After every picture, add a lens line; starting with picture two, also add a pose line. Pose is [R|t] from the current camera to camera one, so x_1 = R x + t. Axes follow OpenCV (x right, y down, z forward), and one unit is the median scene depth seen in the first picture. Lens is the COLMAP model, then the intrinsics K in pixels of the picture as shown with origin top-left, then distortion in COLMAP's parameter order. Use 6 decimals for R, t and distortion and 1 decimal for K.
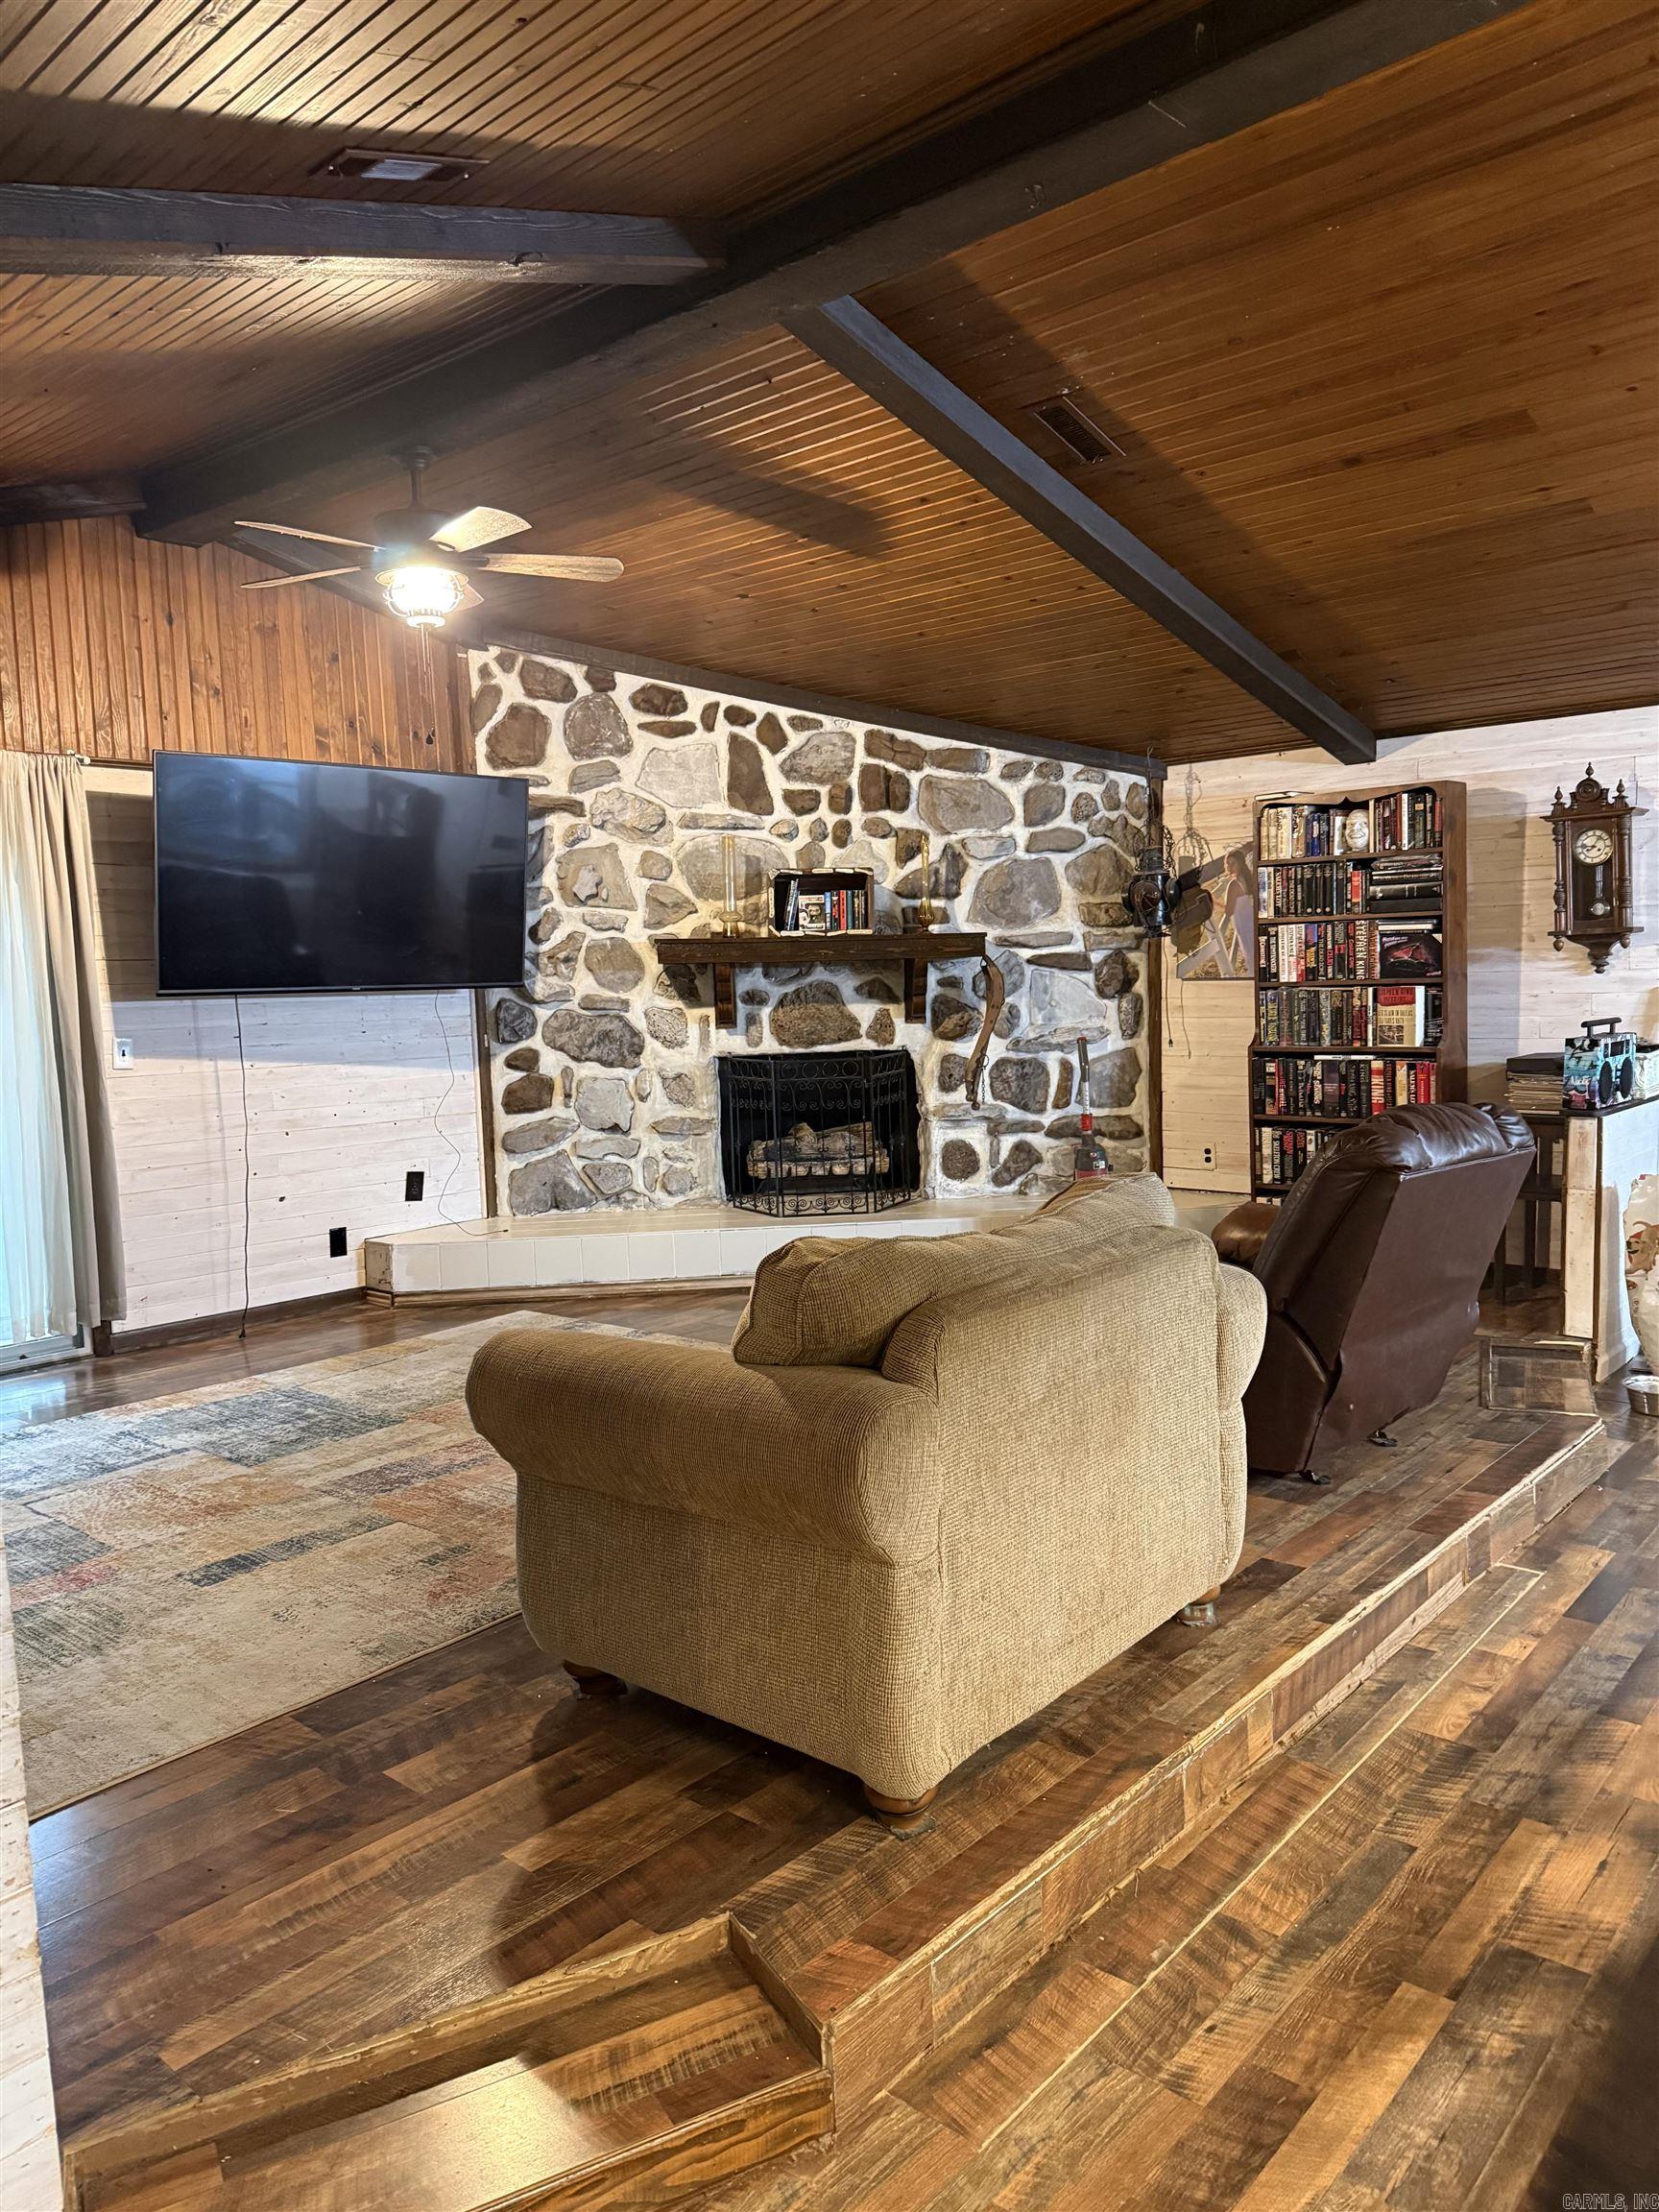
lens RADIAL K [[1521.8, 0, 826.5], [0, 1521.8, 1097.9], [0, 0, 1]] dist [-0.001260, -0.027994]
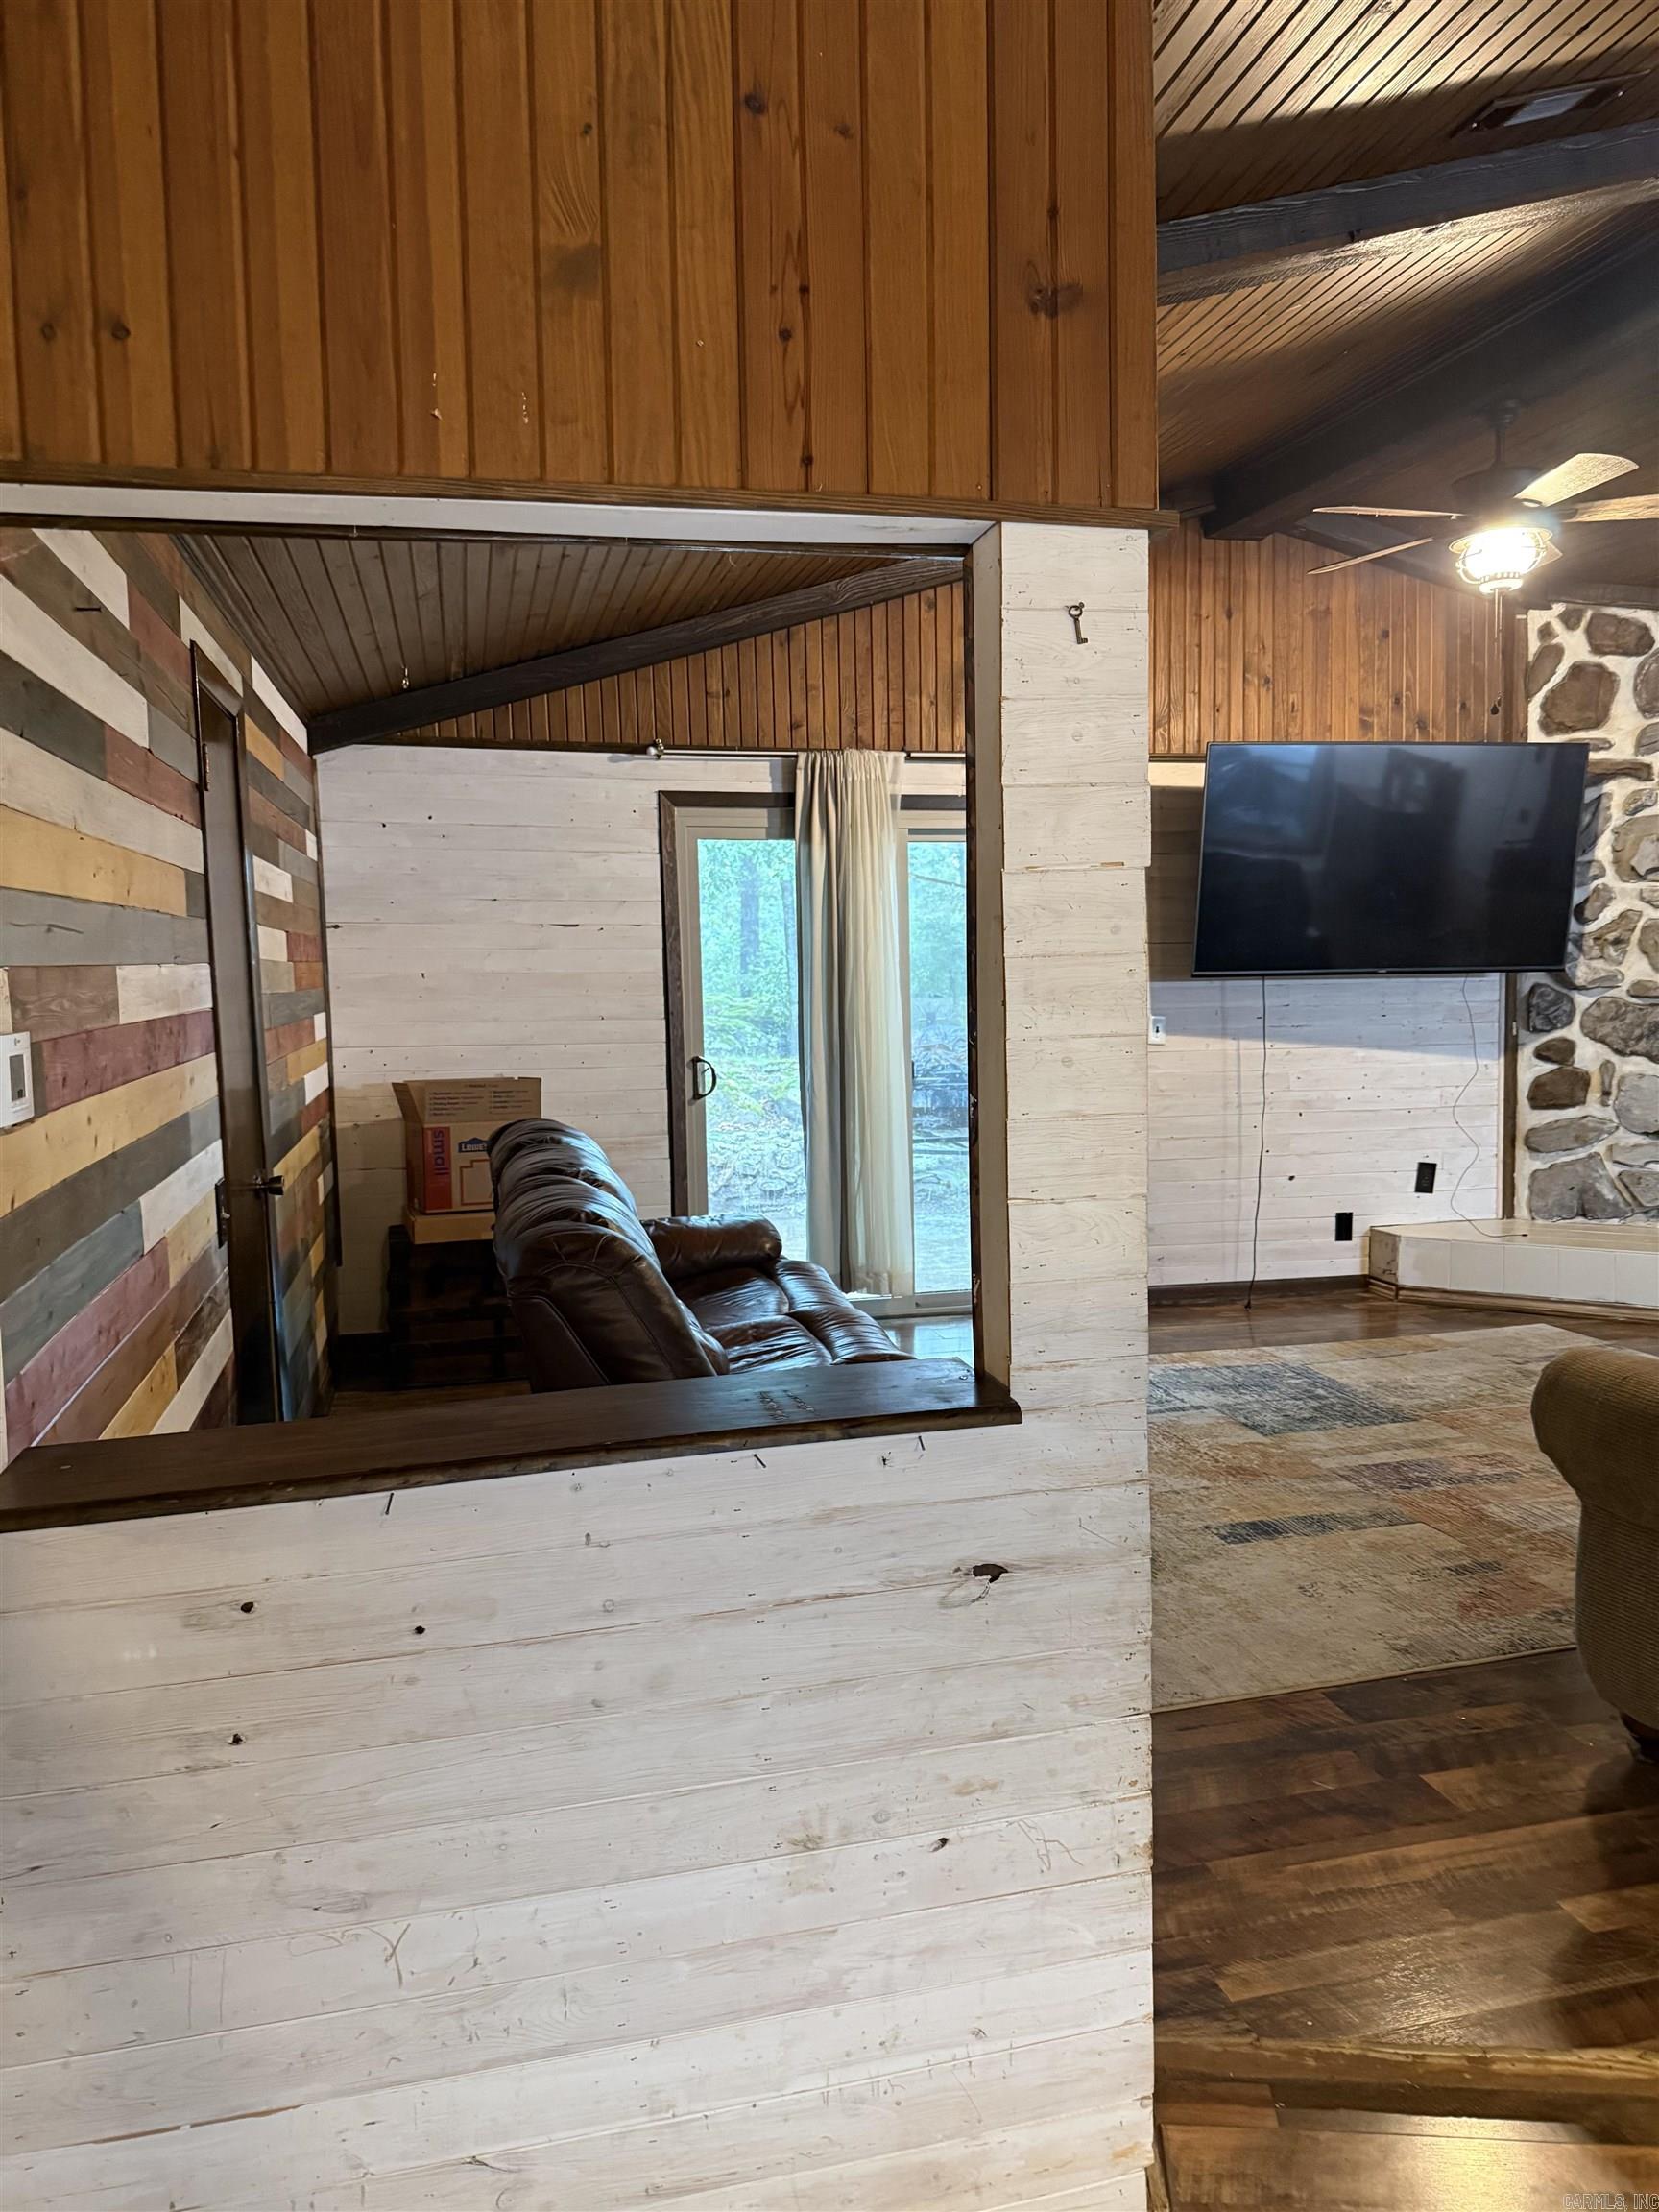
lens RADIAL K [[1521.8, 0, 811.1], [0, 1521.8, 1101.5], [0, 0, 1]] dist [-0.001260, -0.027994]
pose [[0.808526, 0.063411, -0.585034, -0.038957], [-0.054506, 0.997973, 0.032841, -0.000379], [0.585931, 0.005336, 0.810343, -0.014649]]
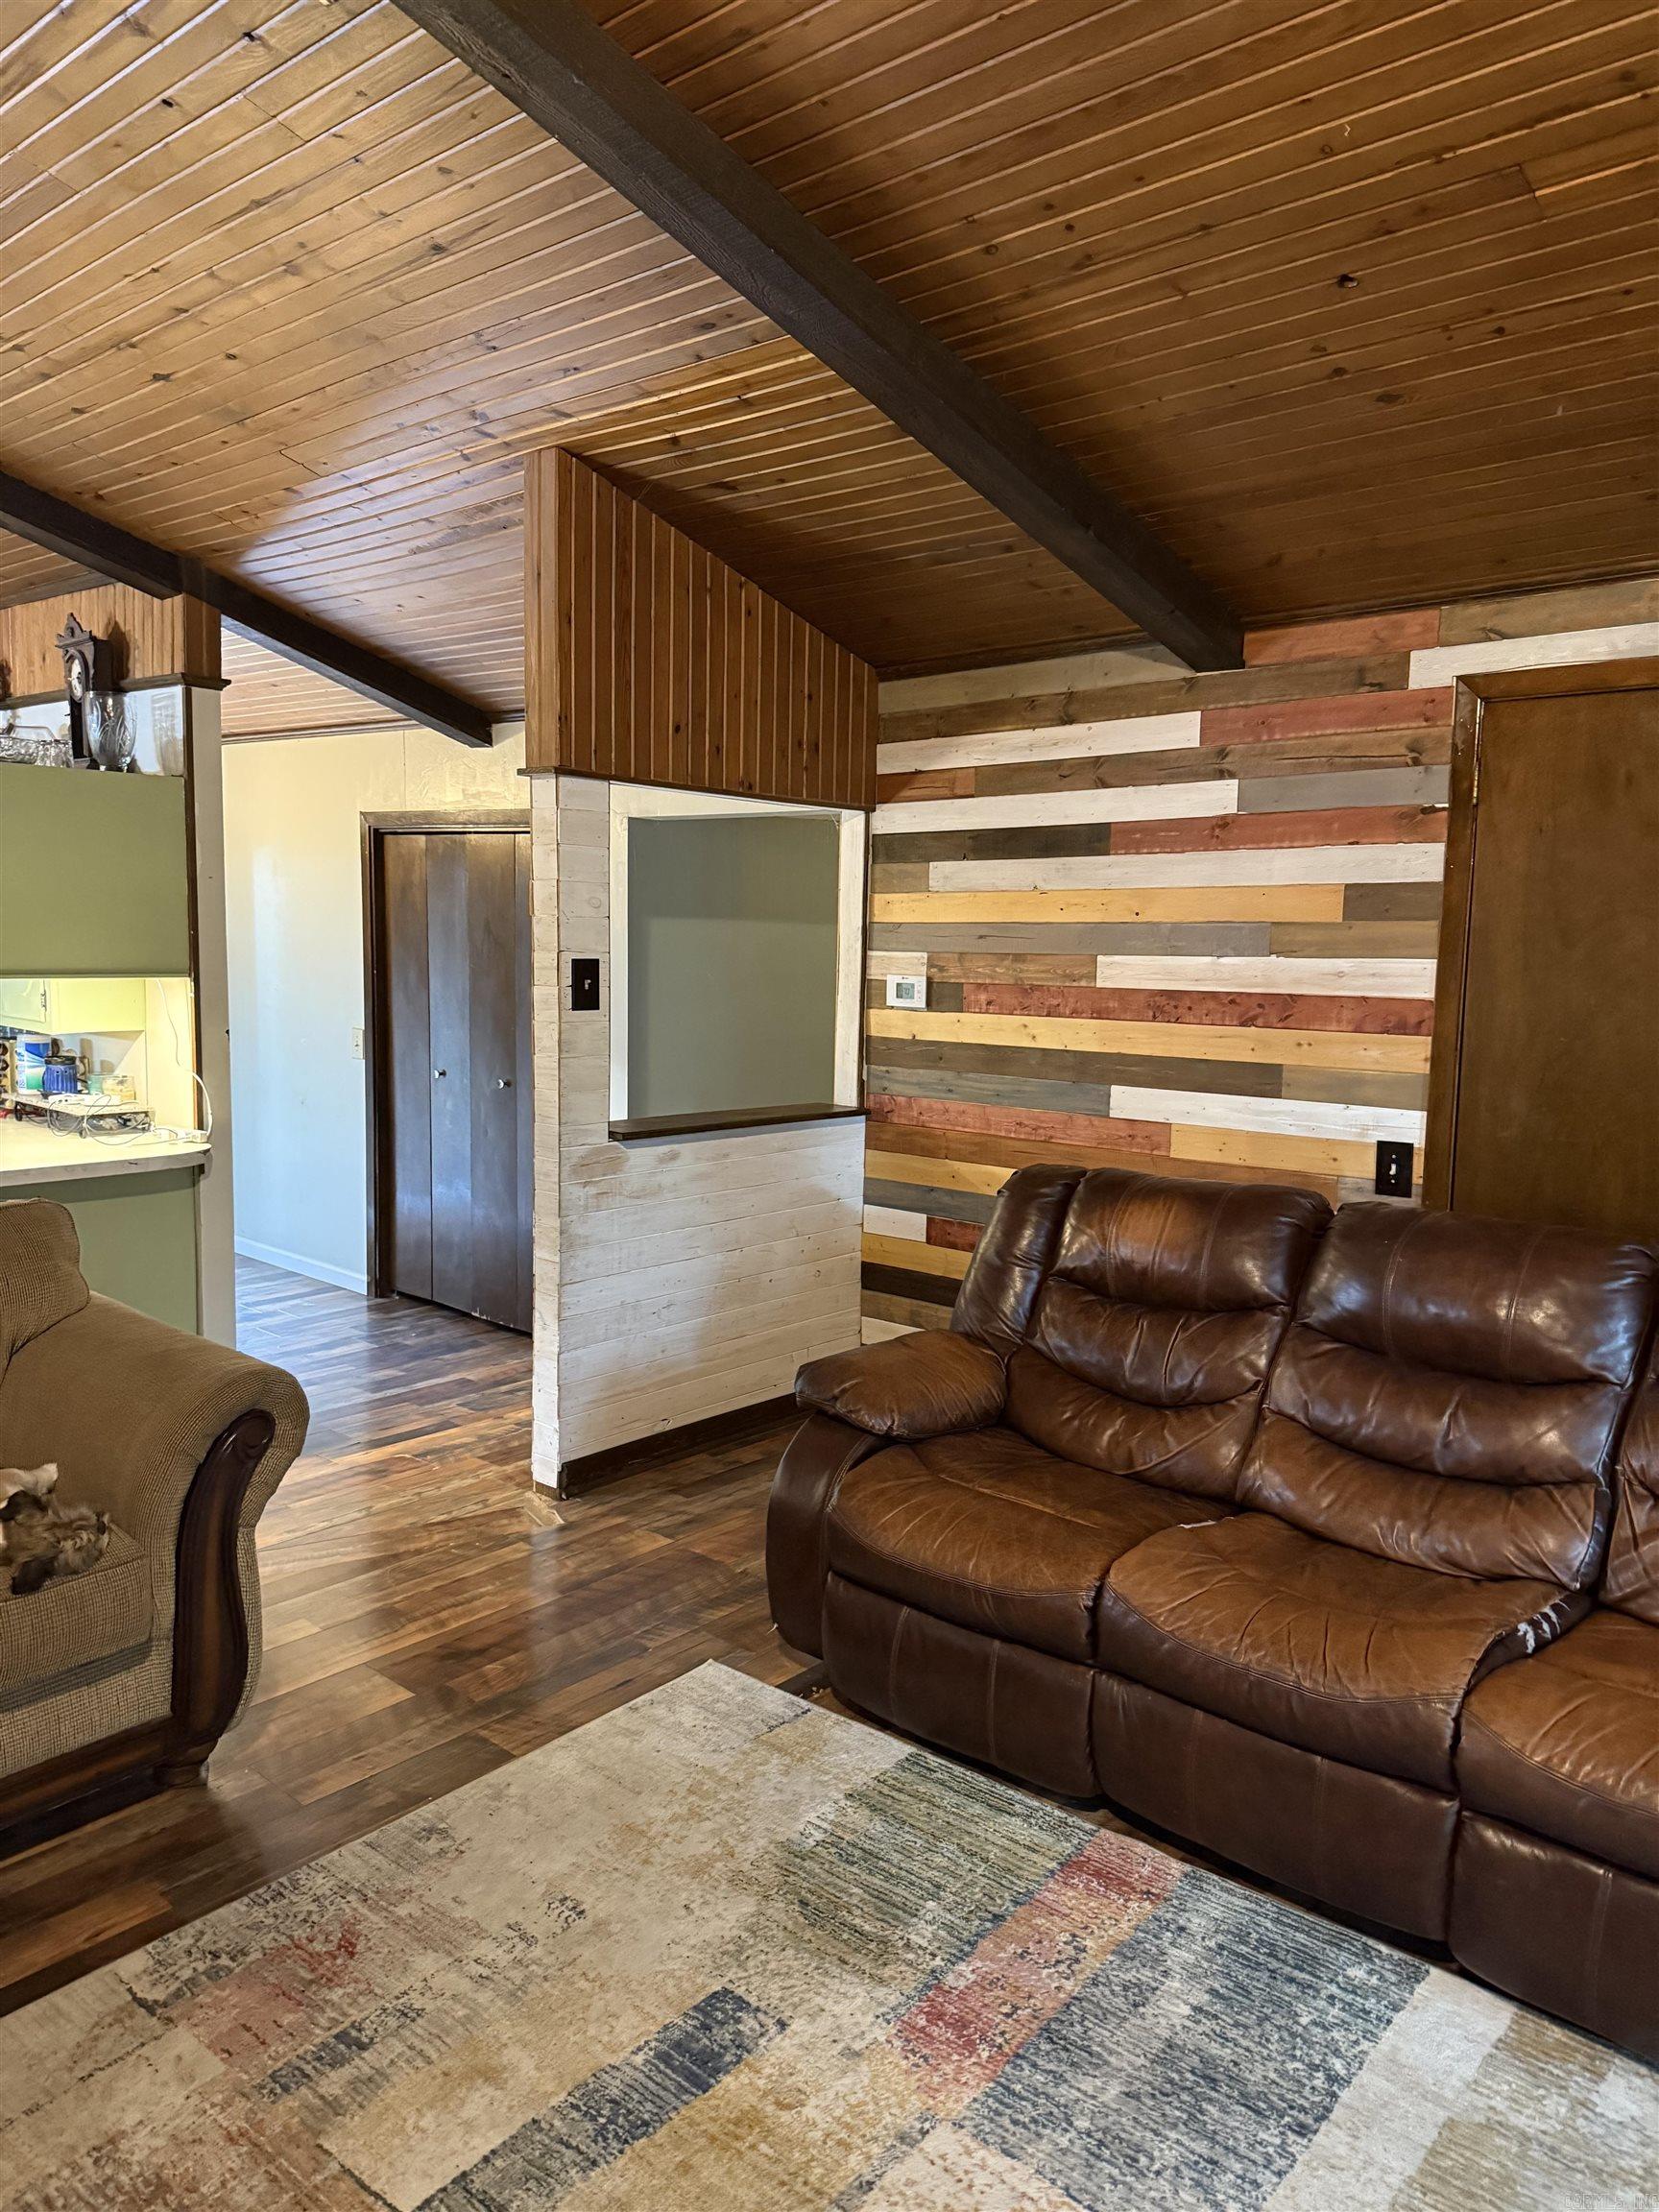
lens RADIAL K [[1521.8, 0, 834.0], [0, 1521.8, 1105.6], [0, 0, 1]] dist [-0.001260, -0.027994]
pose [[-0.999987, -0.000645, -0.005045, -0.348681], [-0.001677, 0.978279, 0.207285, -0.118392], [0.004802, 0.207291, -0.978268, 1.174984]]
